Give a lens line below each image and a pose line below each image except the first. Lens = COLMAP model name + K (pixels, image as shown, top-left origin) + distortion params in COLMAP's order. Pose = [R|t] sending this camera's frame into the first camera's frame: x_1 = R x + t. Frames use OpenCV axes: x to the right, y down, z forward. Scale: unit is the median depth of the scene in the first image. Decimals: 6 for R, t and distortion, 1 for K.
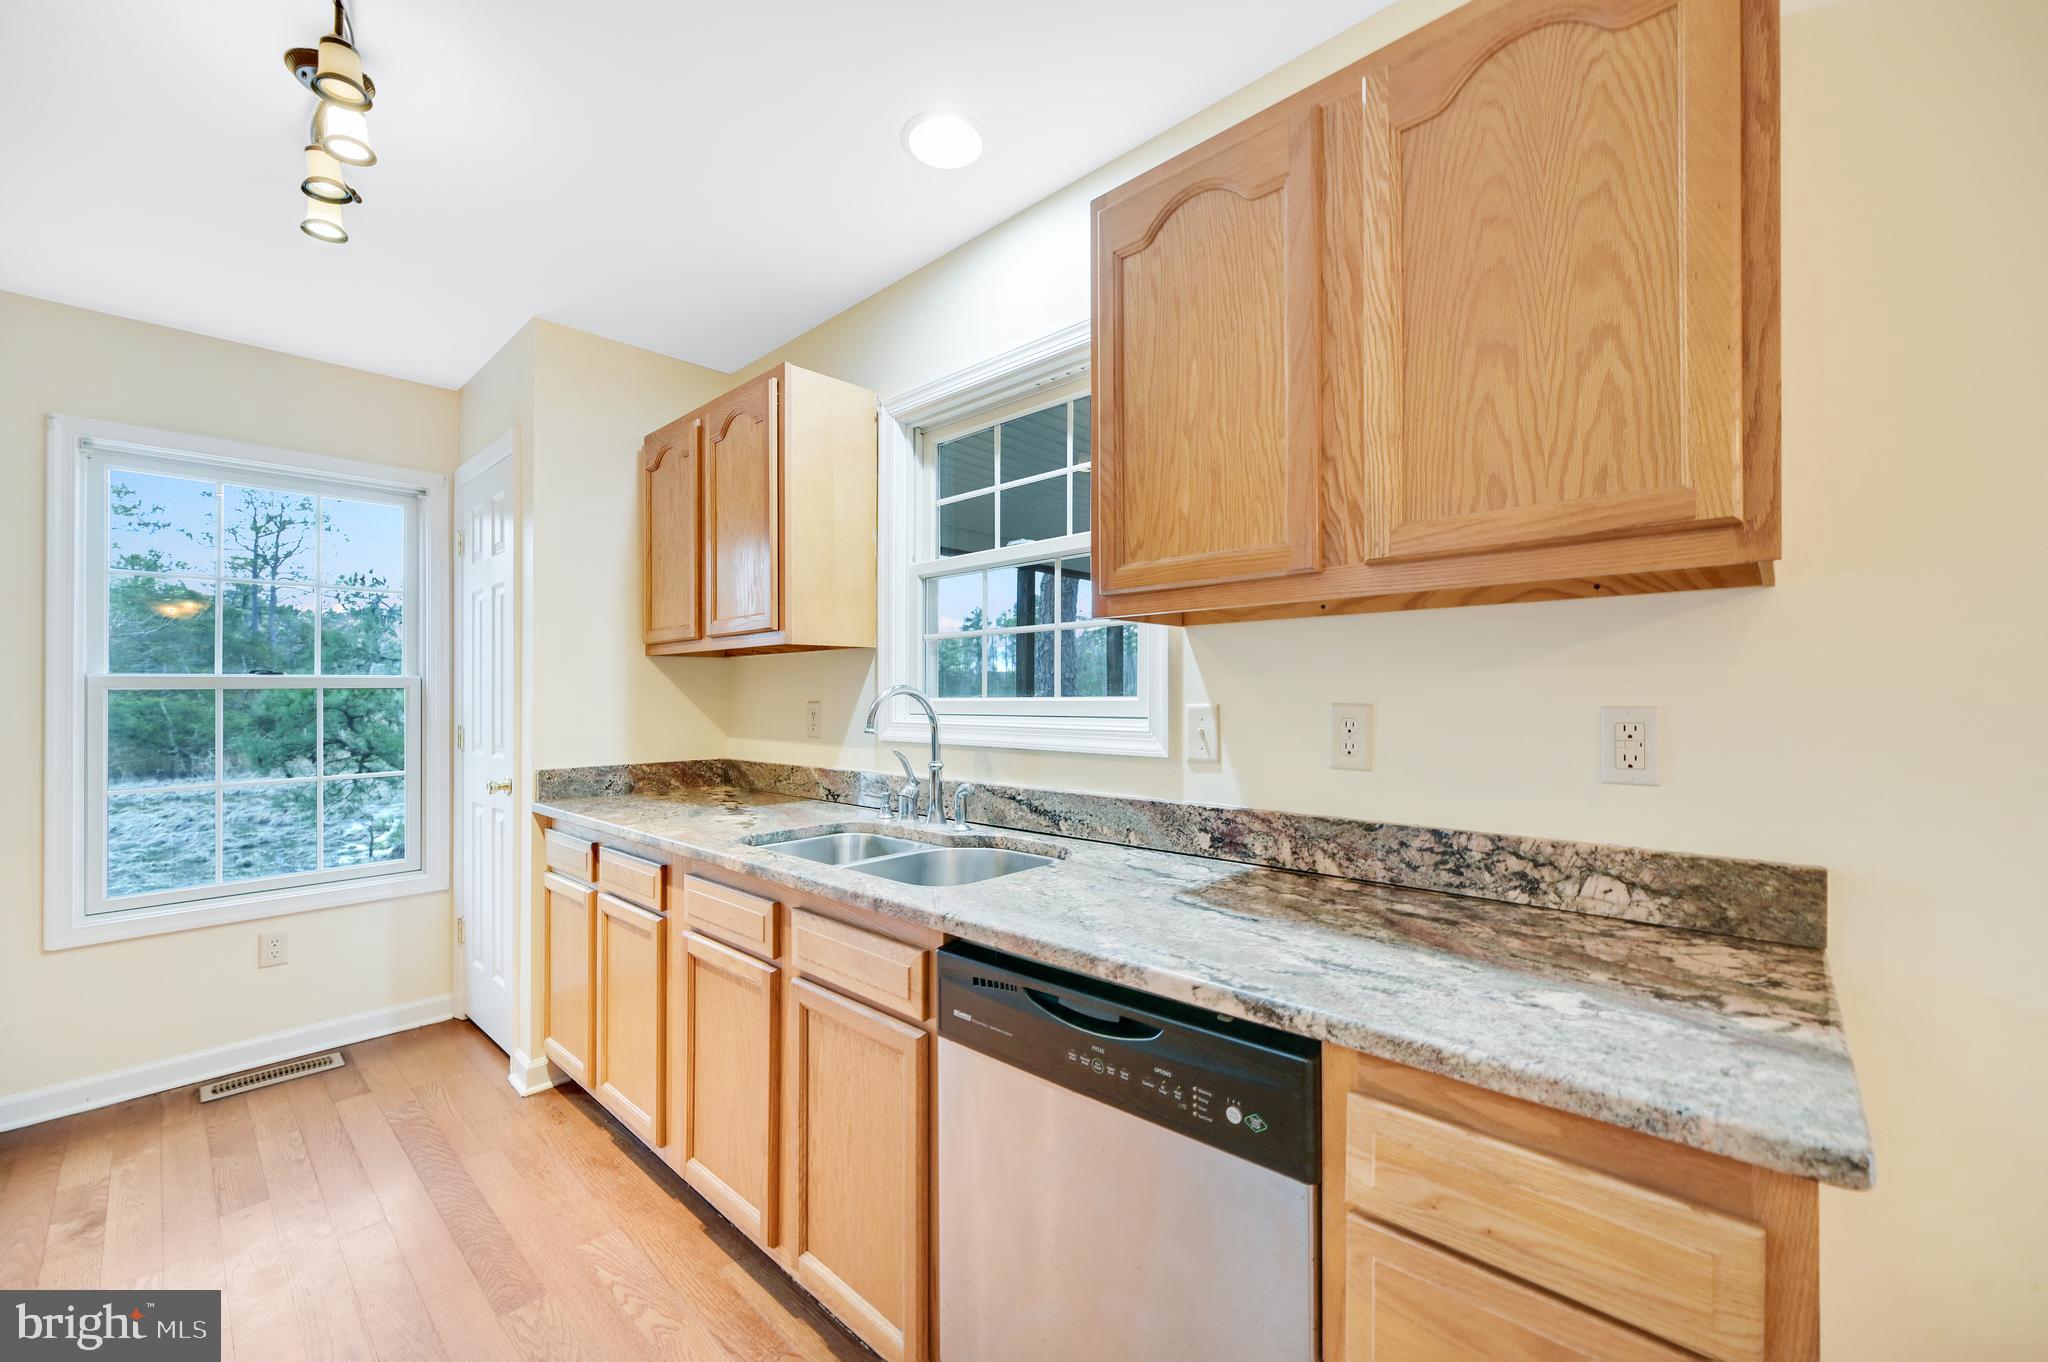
lens RADIAL K [[805.9, 0, 1021.0], [0, 805.9, 693.7], [0, 0, 1]] dist [0.002161, 0.000133]
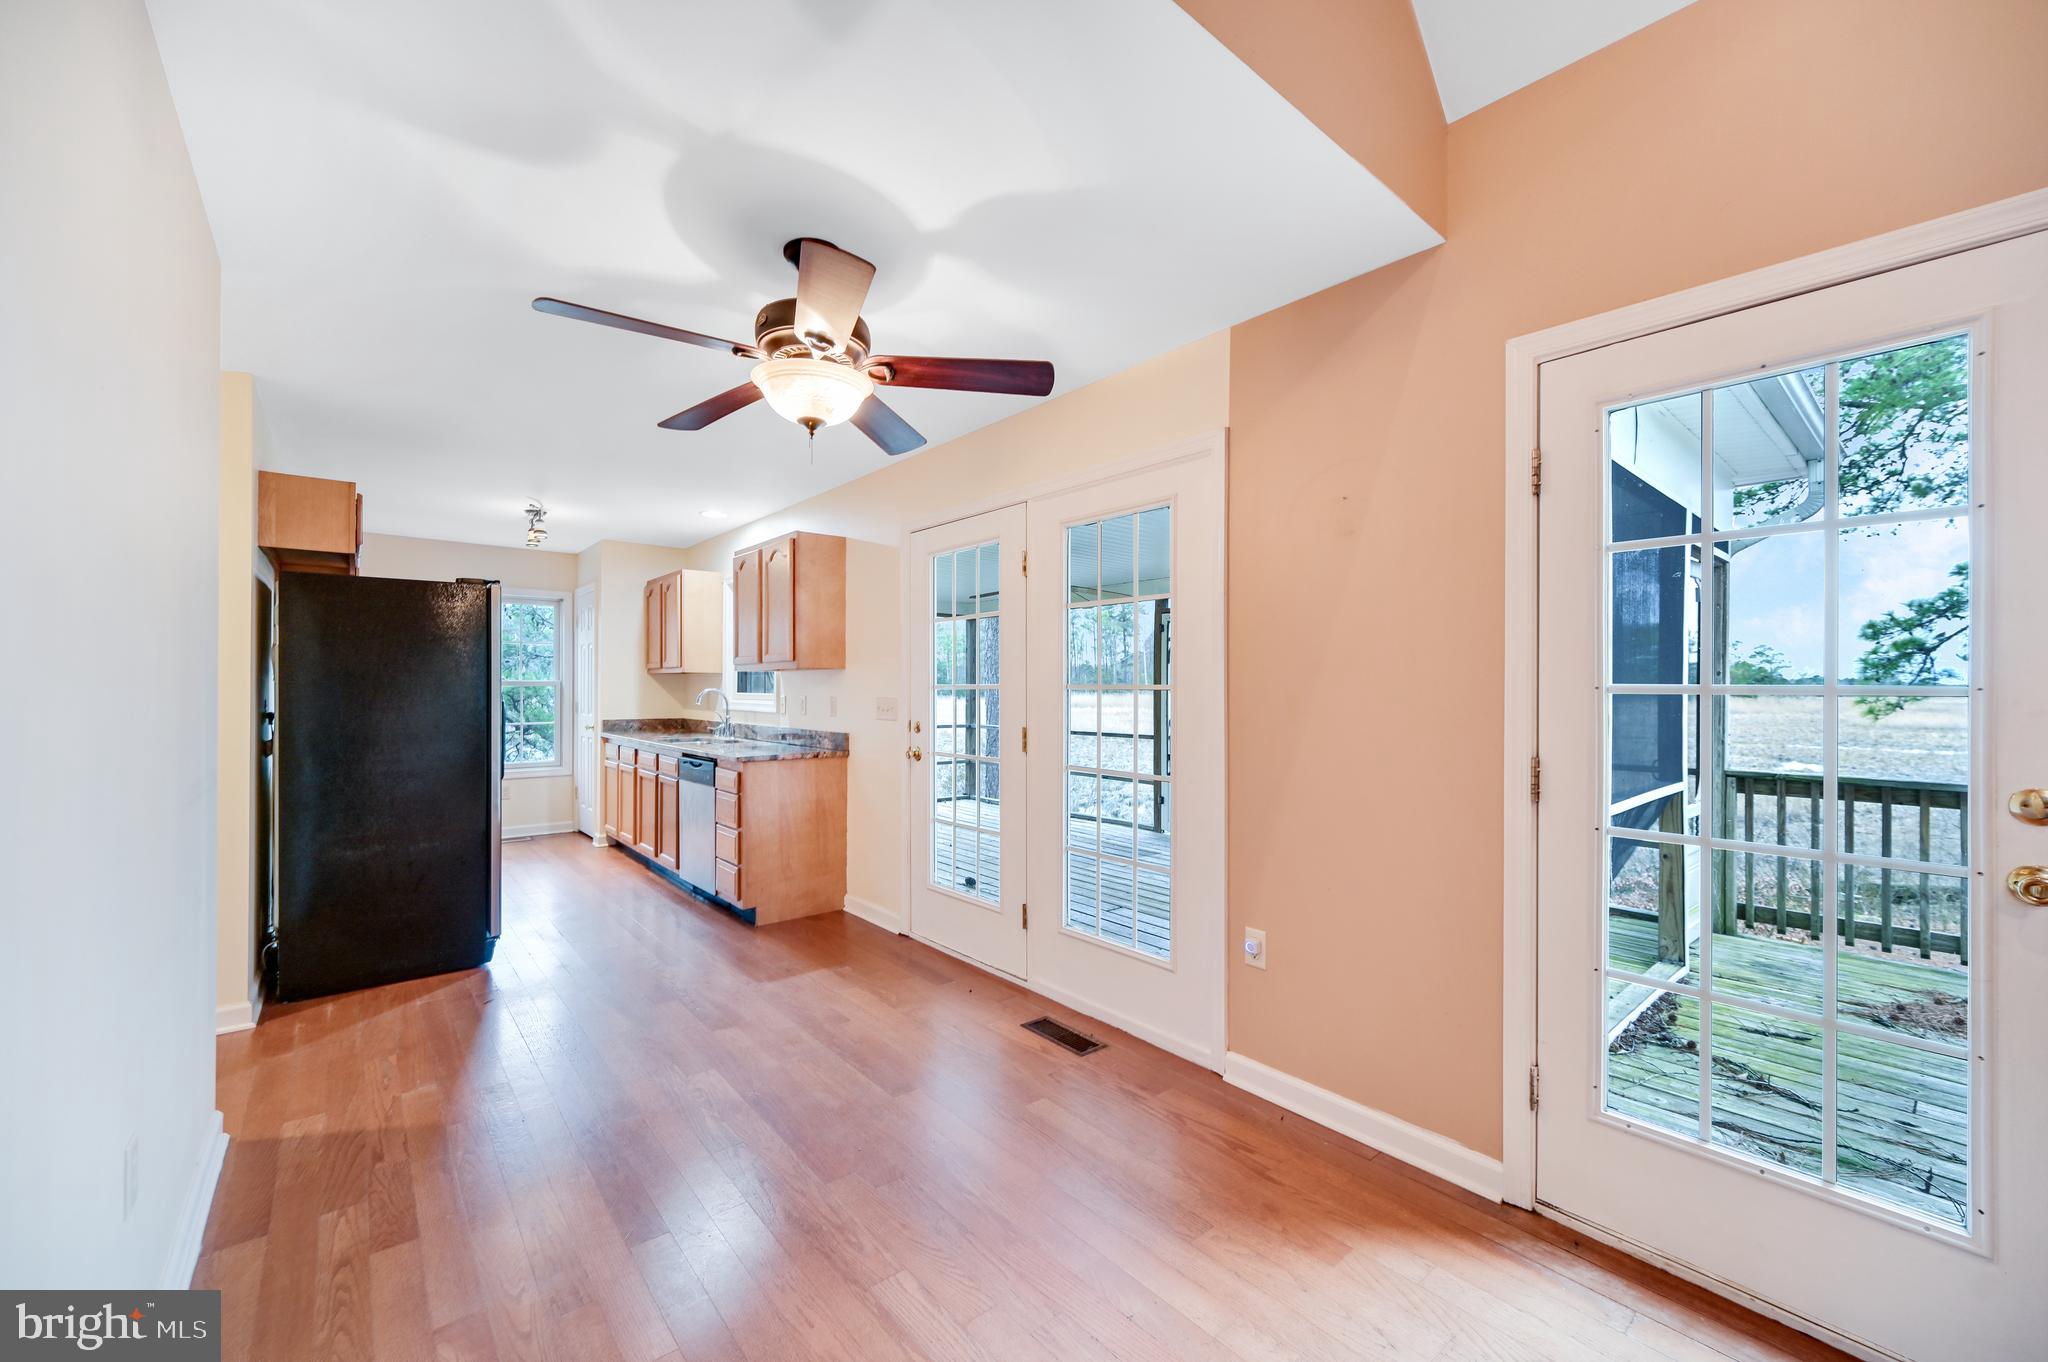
lens RADIAL K [[805.9, 0, 1021.0], [0, 805.9, 693.7], [0, 0, 1]] dist [0.002161, 0.000133]
pose [[0.992176, 0.008842, -0.124533, 0.983448], [-0.007512, 0.999910, 0.011147, -0.024080], [0.124620, -0.010124, 0.992153, -1.300544]]
